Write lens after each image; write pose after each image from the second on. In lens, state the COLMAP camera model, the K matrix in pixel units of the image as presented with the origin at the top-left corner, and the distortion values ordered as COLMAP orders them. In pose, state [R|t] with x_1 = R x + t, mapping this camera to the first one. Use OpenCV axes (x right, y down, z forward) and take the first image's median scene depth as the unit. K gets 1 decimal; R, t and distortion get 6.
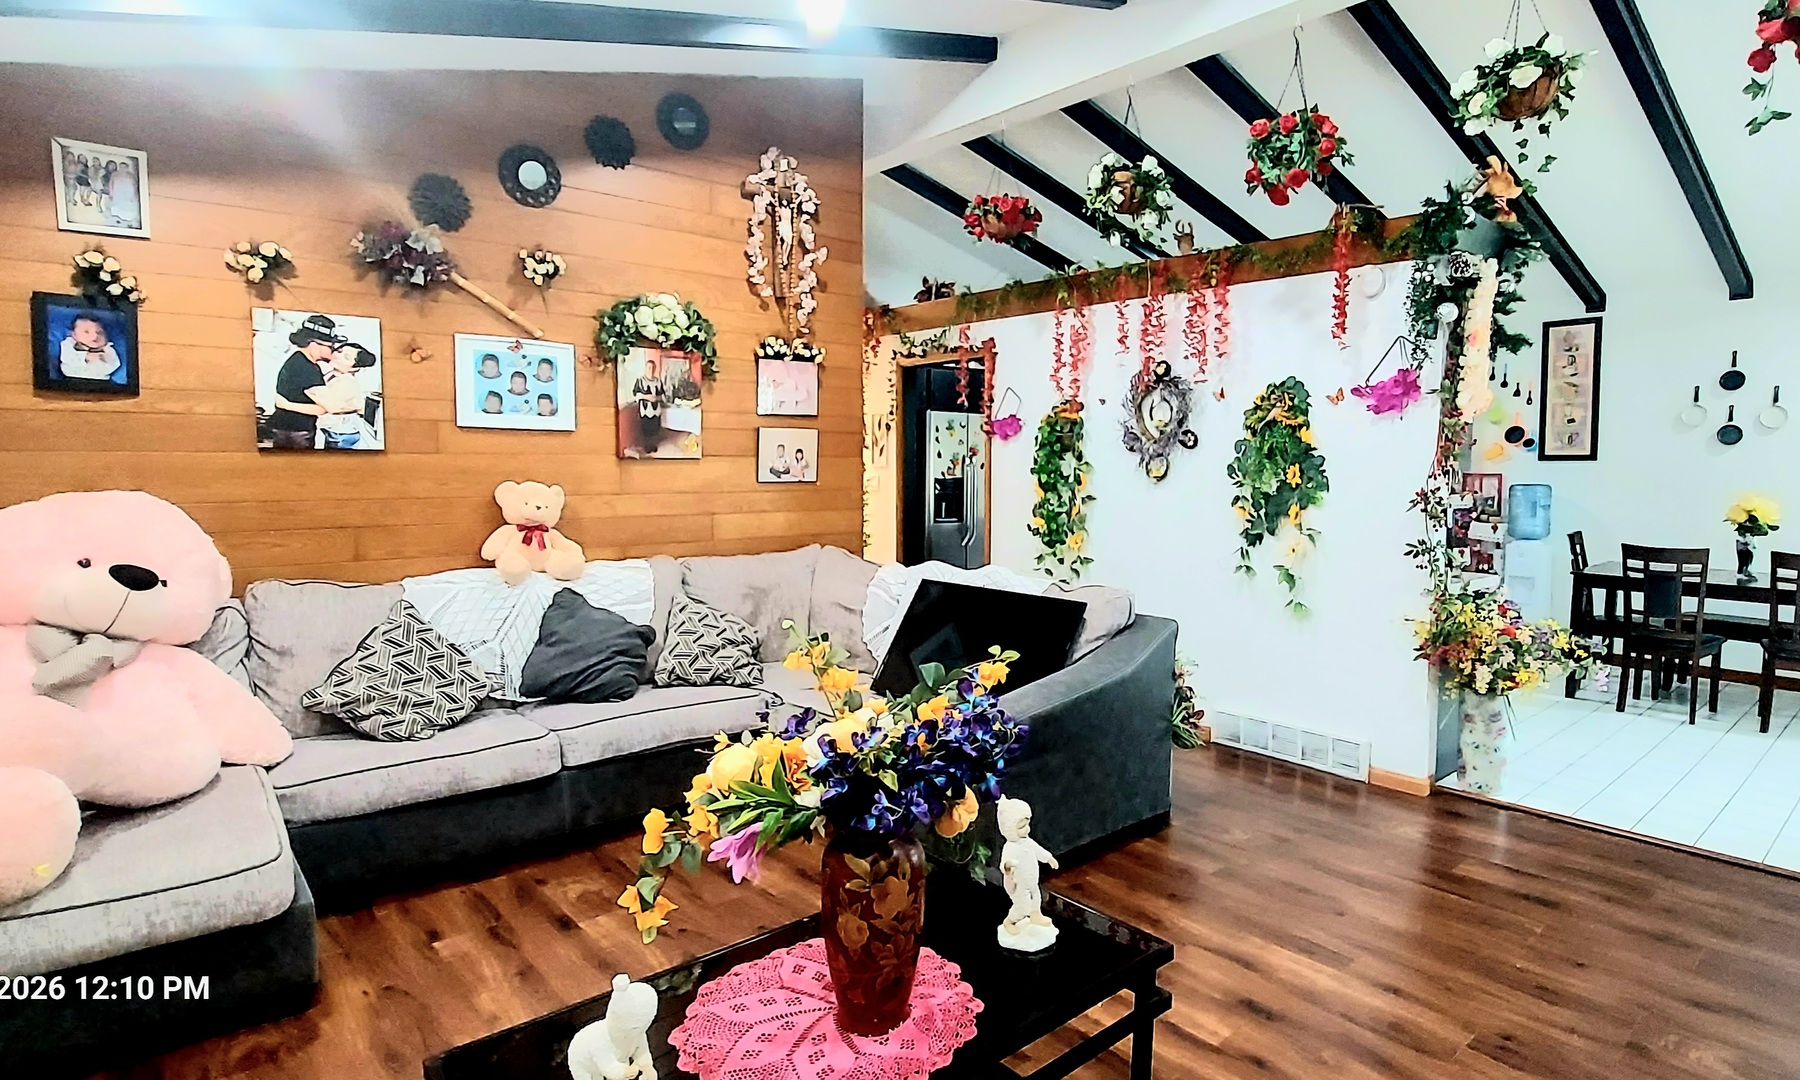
lens RADIAL K [[955.8, 0, 970.0], [0, 955.8, 538.5], [0, 0, 1]] dist [-0.016734, -0.002467]
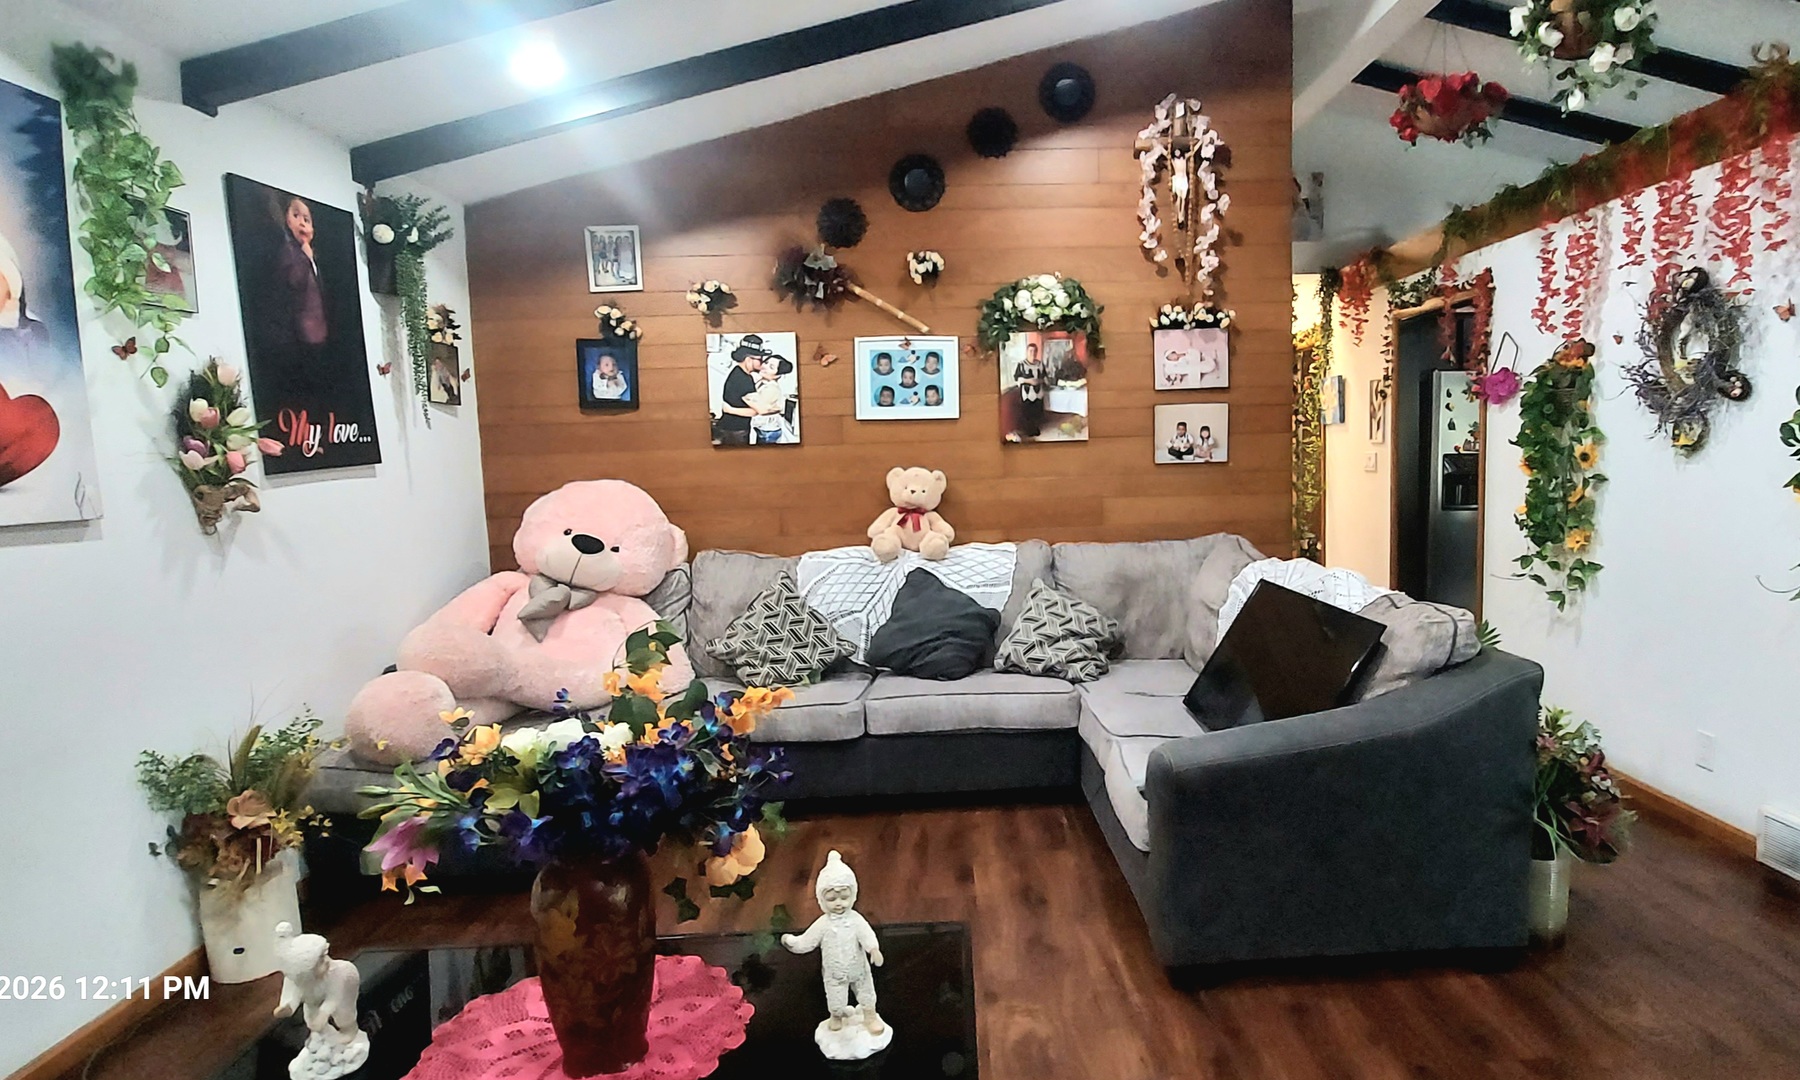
lens RADIAL K [[955.8, 0, 970.0], [0, 955.8, 538.5], [0, 0, 1]] dist [-0.016734, -0.002467]
pose [[0.761004, 0.032186, -0.647948, 0.275794], [-0.019637, 0.999454, 0.026582, -0.009072], [0.648450, -0.007506, 0.761221, 0.202502]]
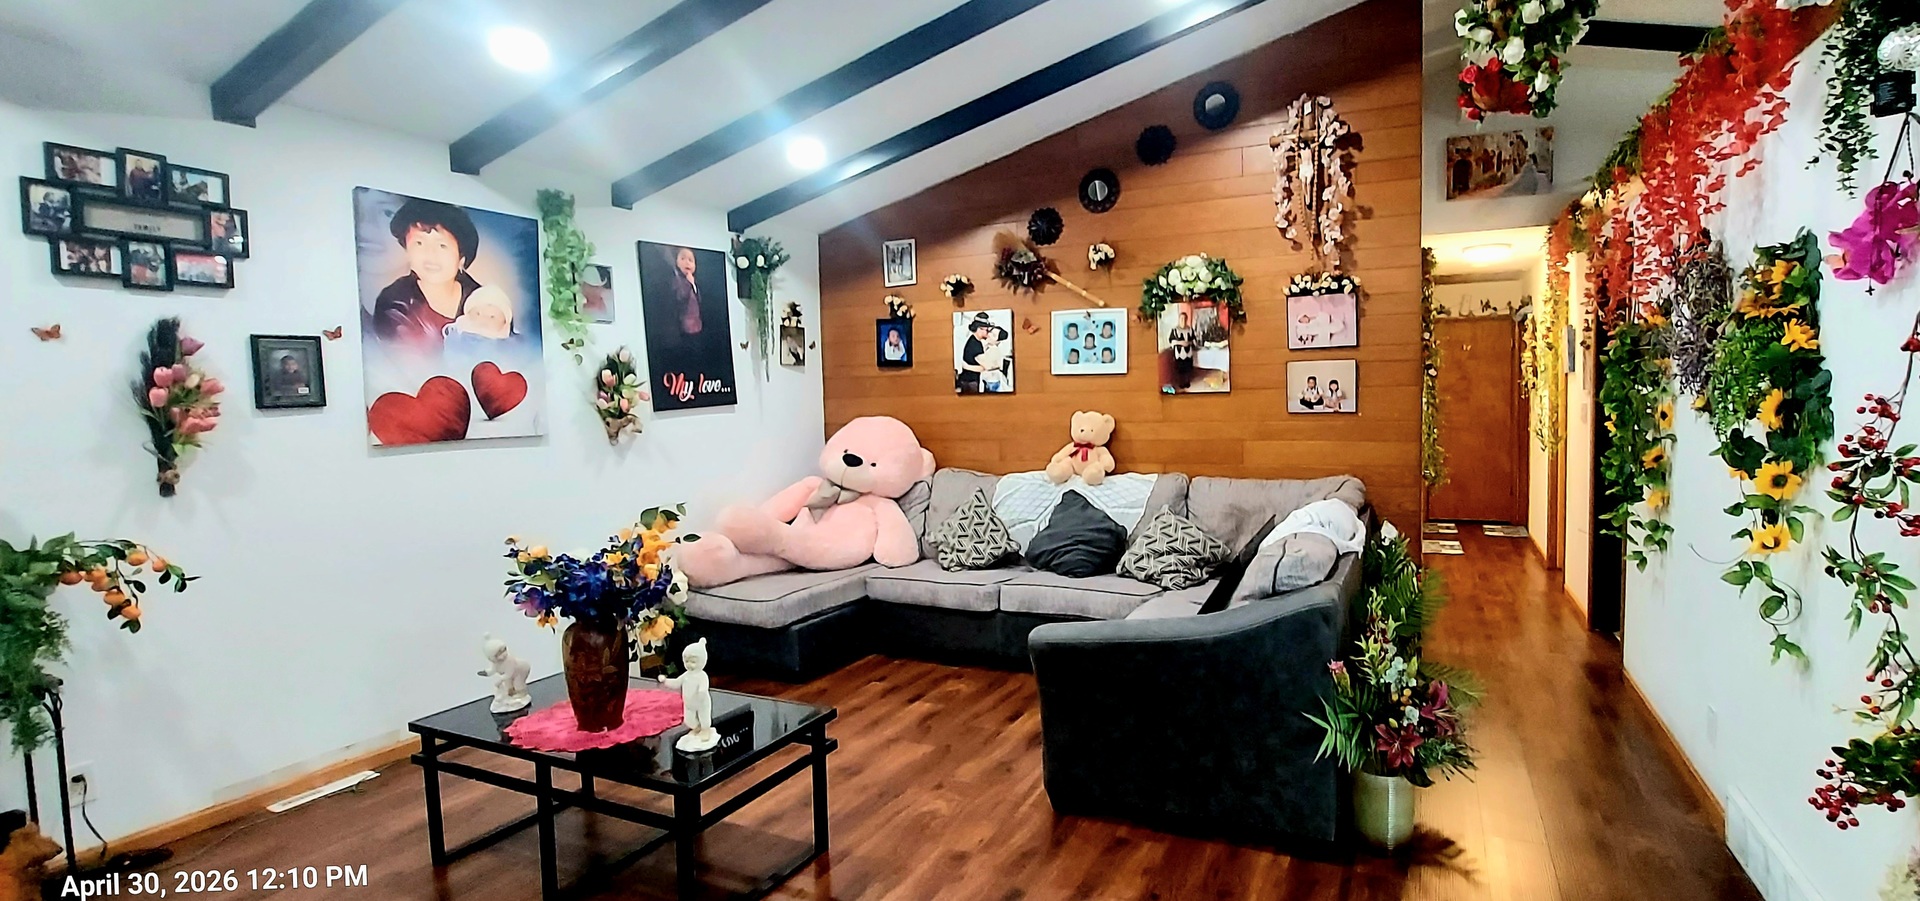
lens RADIAL K [[848.4, 0, 1033.3], [0, 848.4, 446.0], [0, 0, 1]] dist [-0.021512, 0.000186]
pose [[0.396680, 0.042427, -0.916976, 0.604164], [-0.051337, 0.998393, 0.023986, -0.033788], [0.916520, 0.037560, 0.398221, 0.411080]]
